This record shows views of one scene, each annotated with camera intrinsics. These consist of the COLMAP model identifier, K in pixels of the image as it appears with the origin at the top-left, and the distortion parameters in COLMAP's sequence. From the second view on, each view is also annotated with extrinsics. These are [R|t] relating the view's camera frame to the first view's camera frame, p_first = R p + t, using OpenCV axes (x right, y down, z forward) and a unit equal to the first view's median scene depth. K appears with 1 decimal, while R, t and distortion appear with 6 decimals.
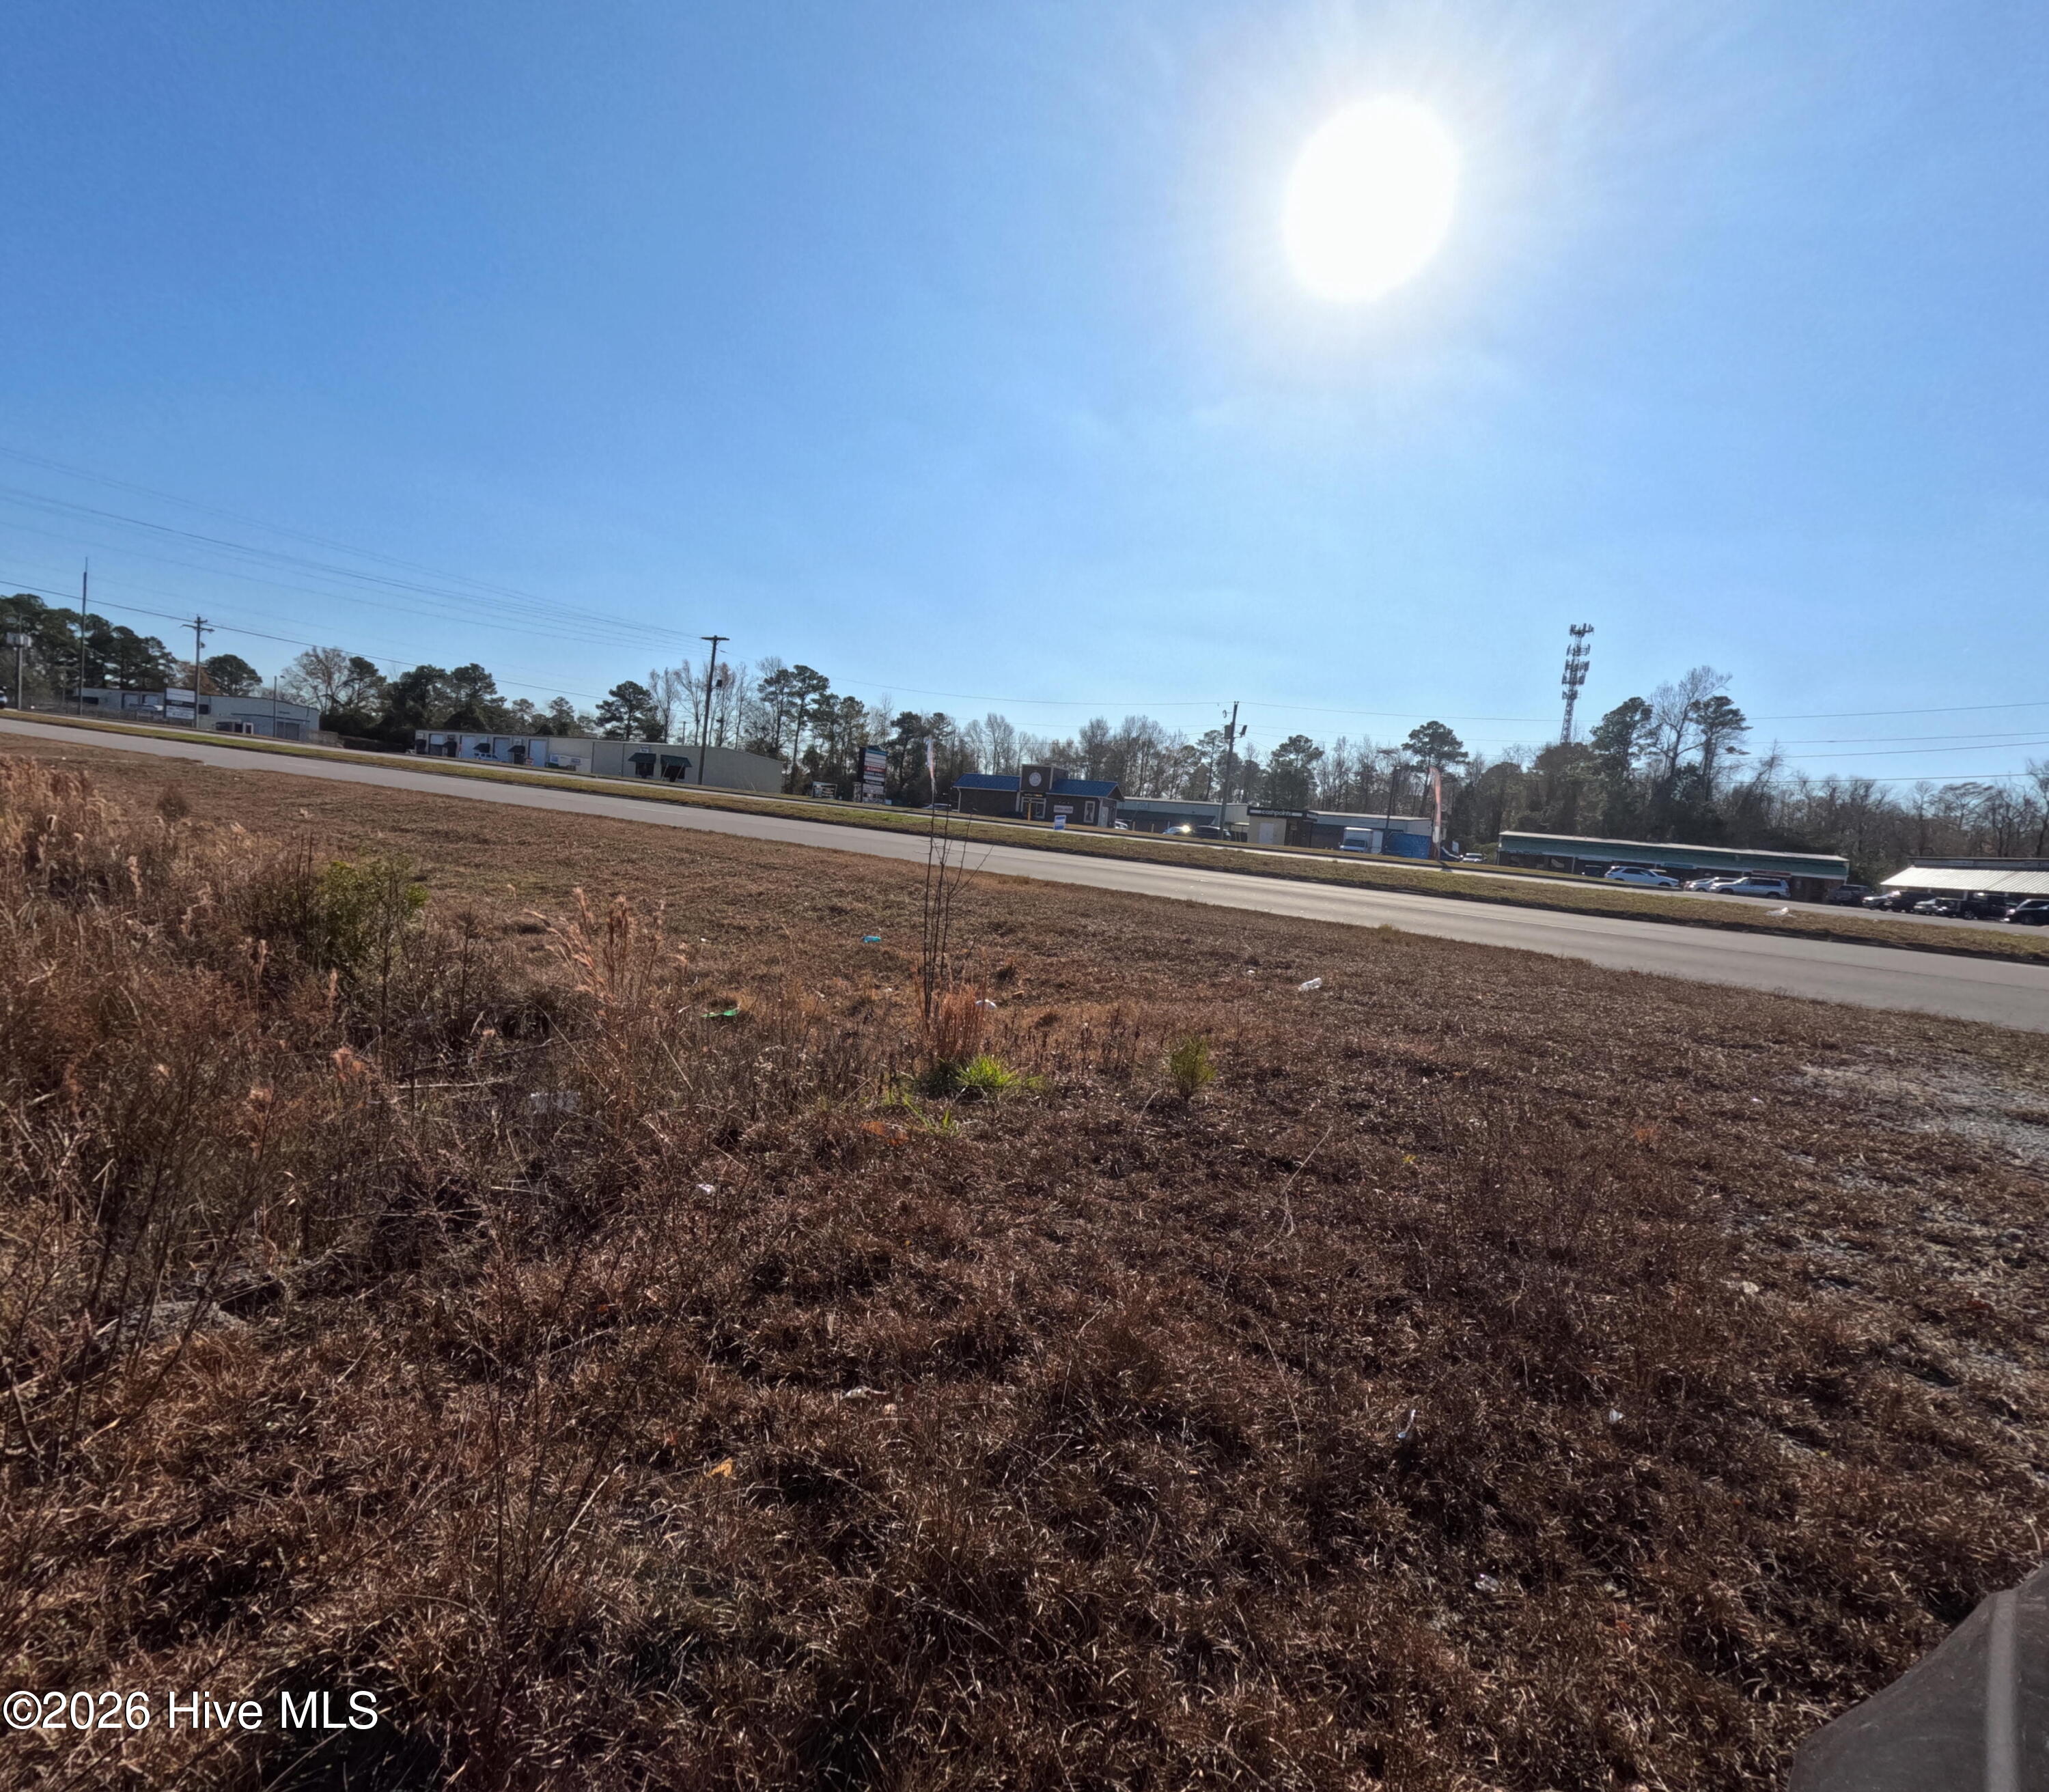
lens RADIAL K [[978.4, 0, 1024.7], [0, 978.4, 911.2], [0, 0, 1]] dist [-0.009472, 0.005842]
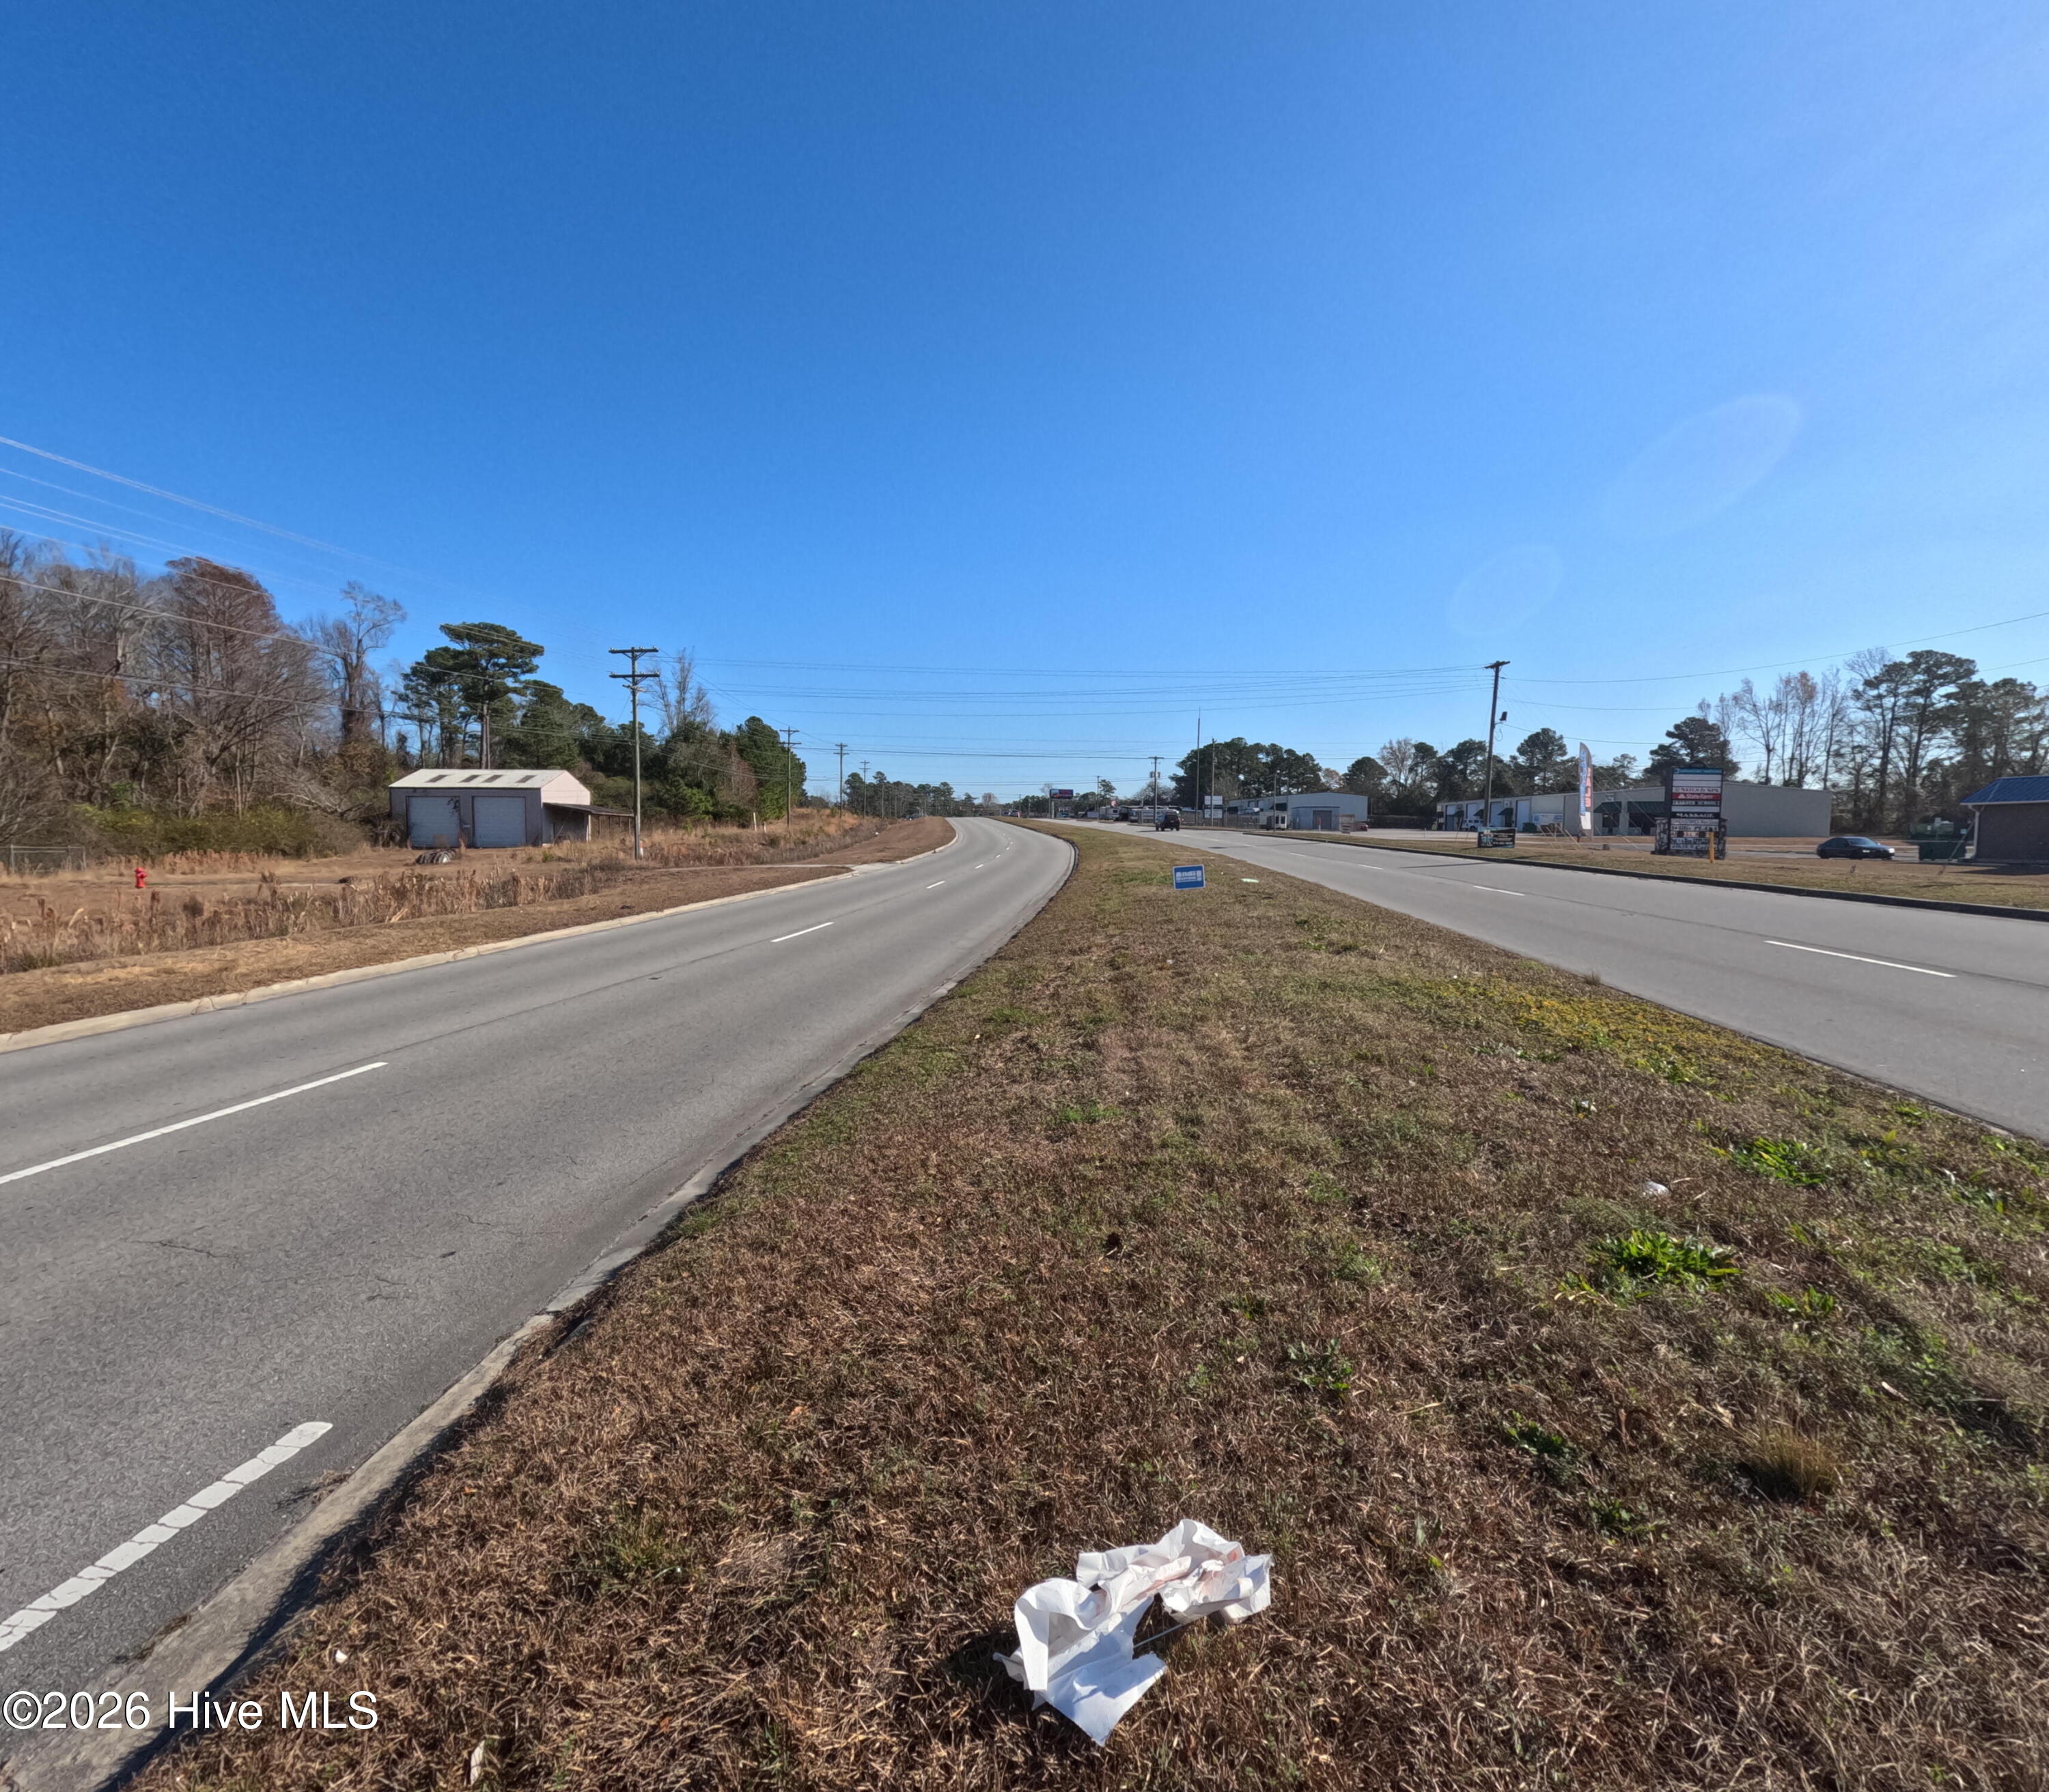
lens RADIAL K [[978.4, 0, 1024.7], [0, 978.4, 911.2], [0, 0, 1]] dist [-0.009472, 0.005842]
pose [[0.490607, -0.020837, -0.871132, 0.064782], [-0.034202, 0.998483, -0.043145, -0.007971], [0.870710, 0.050961, 0.489150, 0.087476]]
